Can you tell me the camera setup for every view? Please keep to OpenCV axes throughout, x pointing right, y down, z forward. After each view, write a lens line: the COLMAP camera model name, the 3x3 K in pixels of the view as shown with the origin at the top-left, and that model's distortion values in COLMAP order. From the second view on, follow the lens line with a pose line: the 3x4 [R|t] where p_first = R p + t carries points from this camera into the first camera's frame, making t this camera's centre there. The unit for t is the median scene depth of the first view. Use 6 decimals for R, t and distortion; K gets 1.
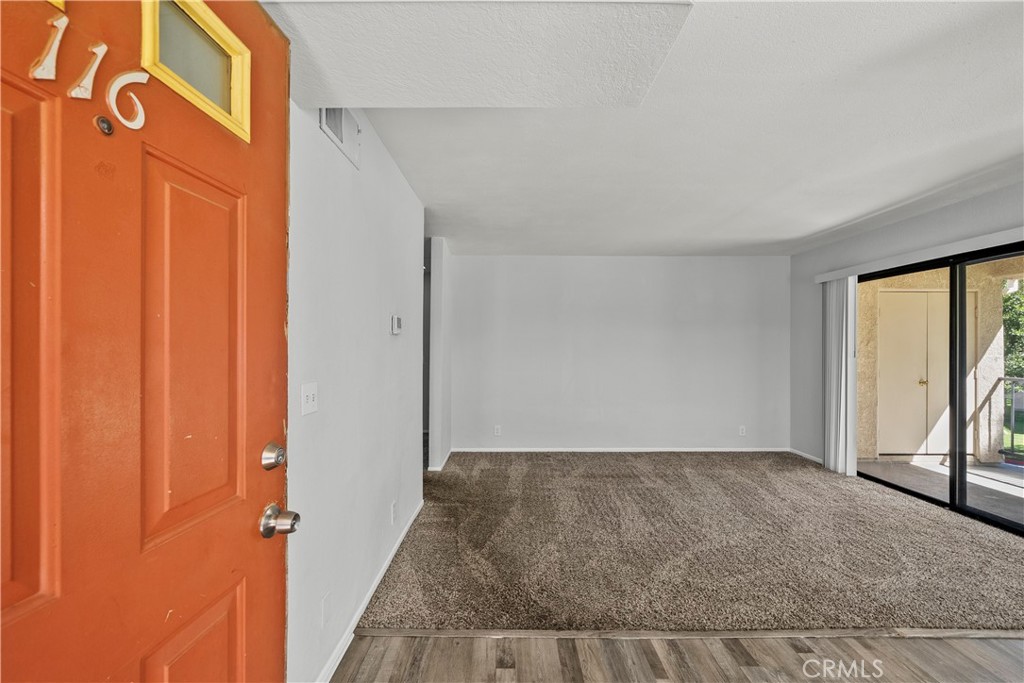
lens RADIAL K [[426.0, 0, 506.6], [0, 426.0, 347.1], [0, 0, 1]] dist [-0.000194, -0.000055]
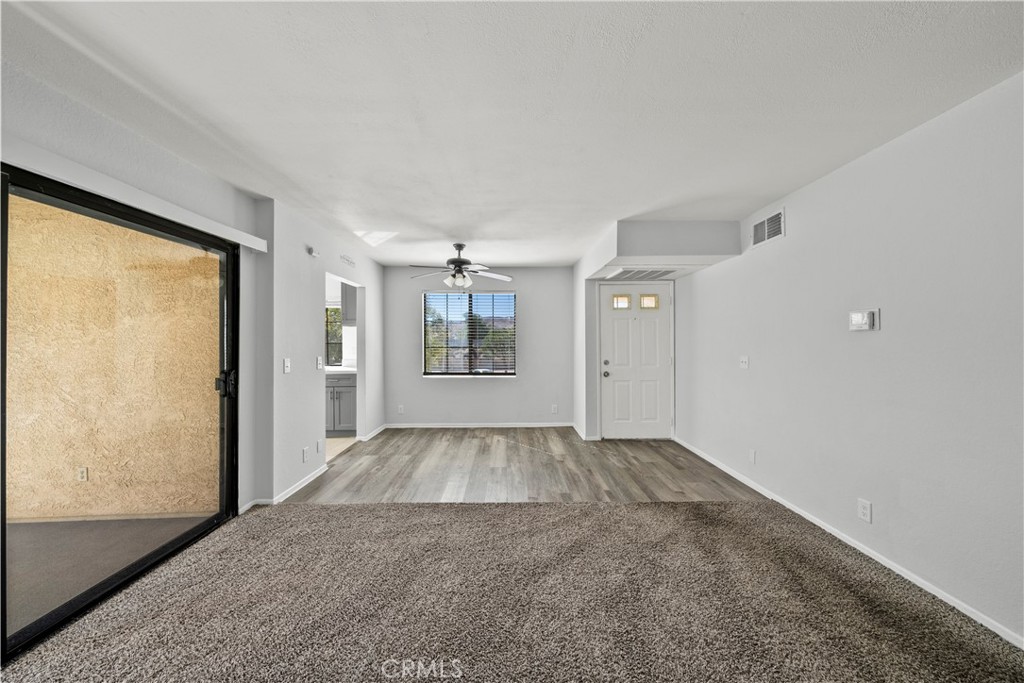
lens RADIAL K [[345.3, 0, 512.0], [0, 345.3, 341.5], [0, 0, 1]] dist [0.000036, -0.000001]
pose [[-0.999959, -0.001302, -0.008915, 0.802287], [-0.001253, 0.999984, -0.005563, 0.003109], [0.008922, -0.005552, -0.999945, 2.565276]]
